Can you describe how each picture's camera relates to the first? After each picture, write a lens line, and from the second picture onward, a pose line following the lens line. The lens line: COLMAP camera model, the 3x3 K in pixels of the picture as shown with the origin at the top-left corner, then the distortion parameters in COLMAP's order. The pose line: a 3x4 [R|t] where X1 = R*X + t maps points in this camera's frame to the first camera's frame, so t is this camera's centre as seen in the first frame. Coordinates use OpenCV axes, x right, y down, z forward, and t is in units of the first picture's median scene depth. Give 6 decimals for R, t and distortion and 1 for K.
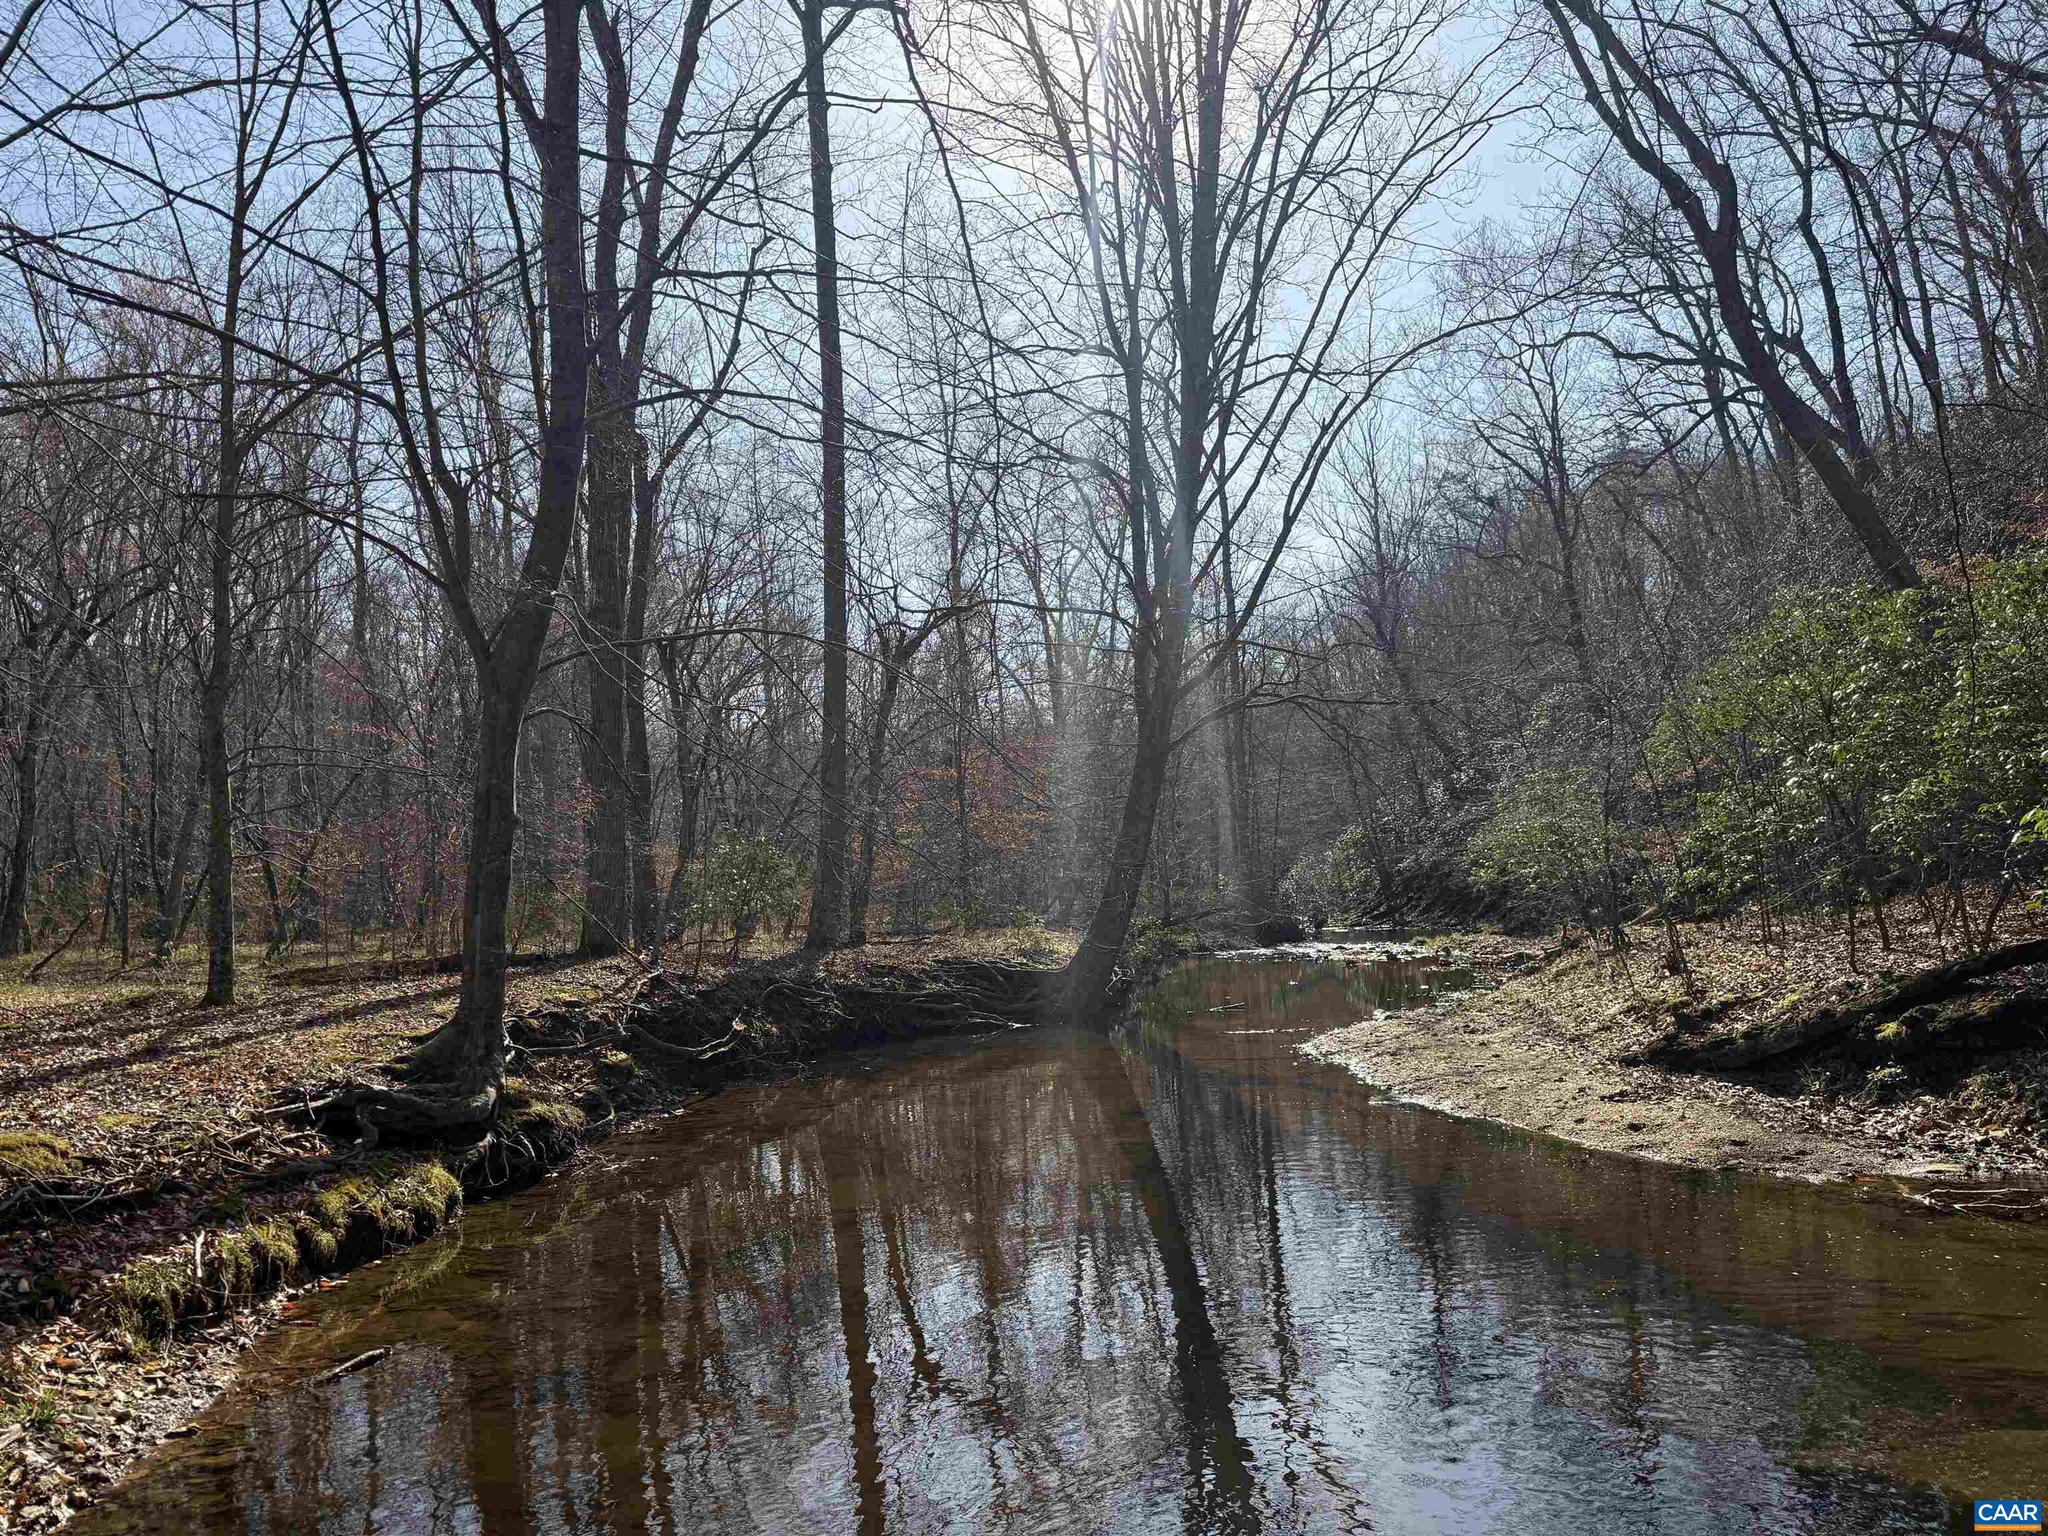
lens RADIAL K [[1405.2, 0, 1056.4], [0, 1405.2, 763.2], [0, 0, 1]] dist [0.003575, -0.021536]
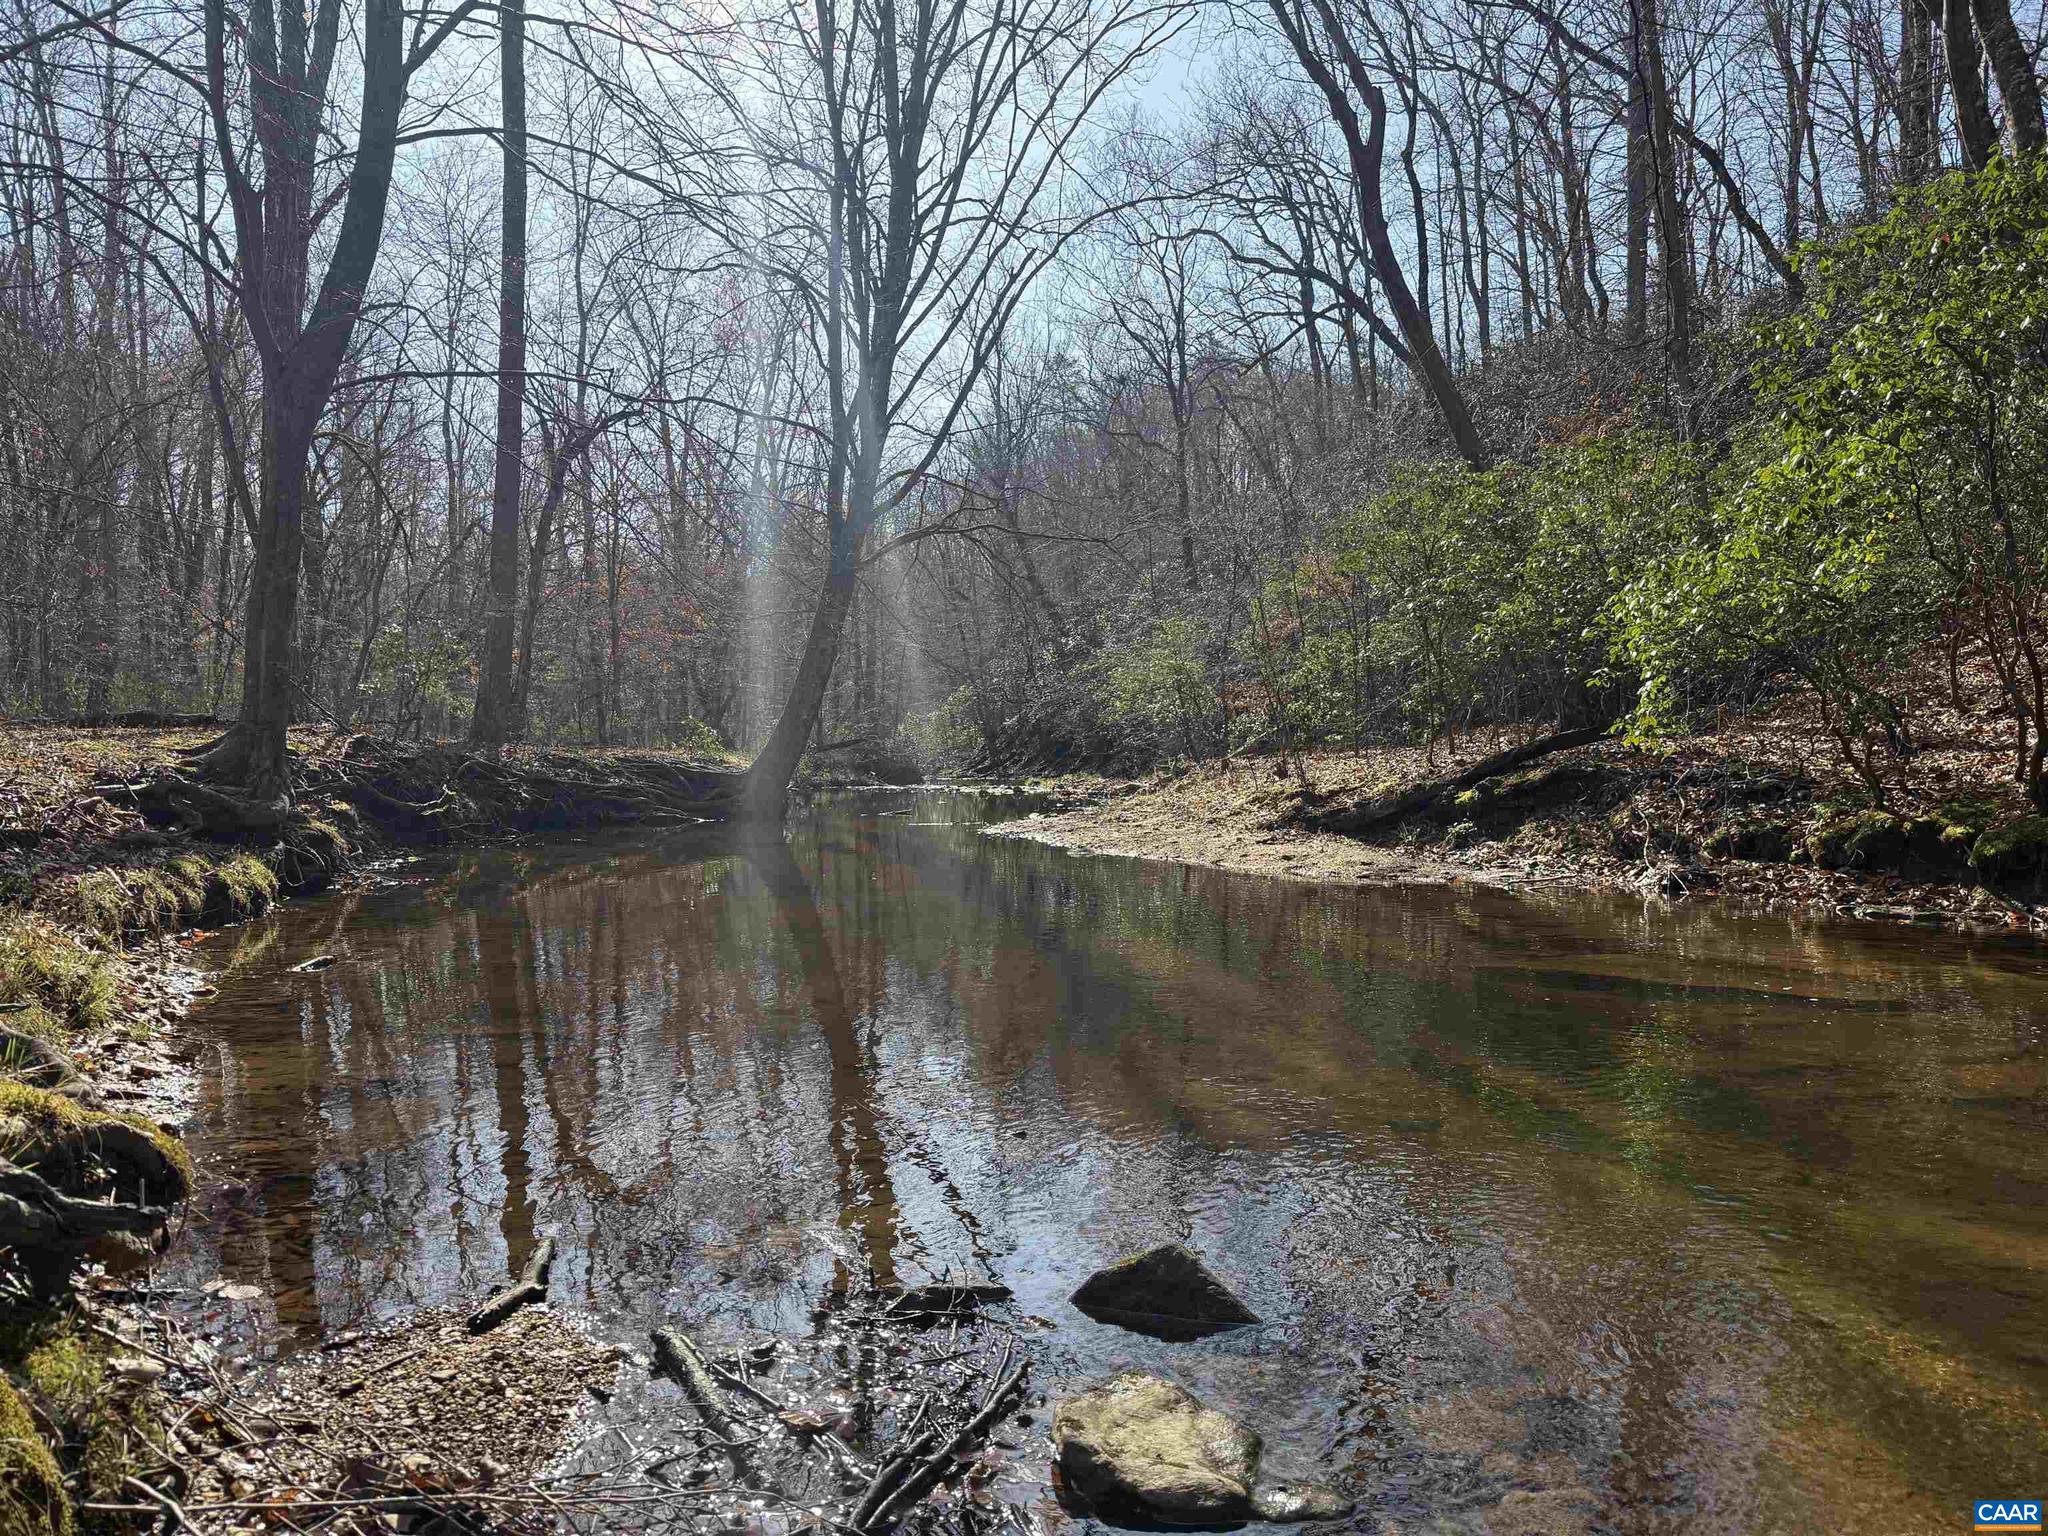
lens RADIAL K [[1412.7, 0, 1024.0], [0, 1412.7, 768.0], [0, 0, 1]] dist [0.044836, -0.076202]
pose [[0.958779, 0.037191, 0.281708, -0.094995], [-0.060961, 0.995236, 0.076089, 0.052610], [-0.277536, -0.090126, 0.956479, -0.076951]]
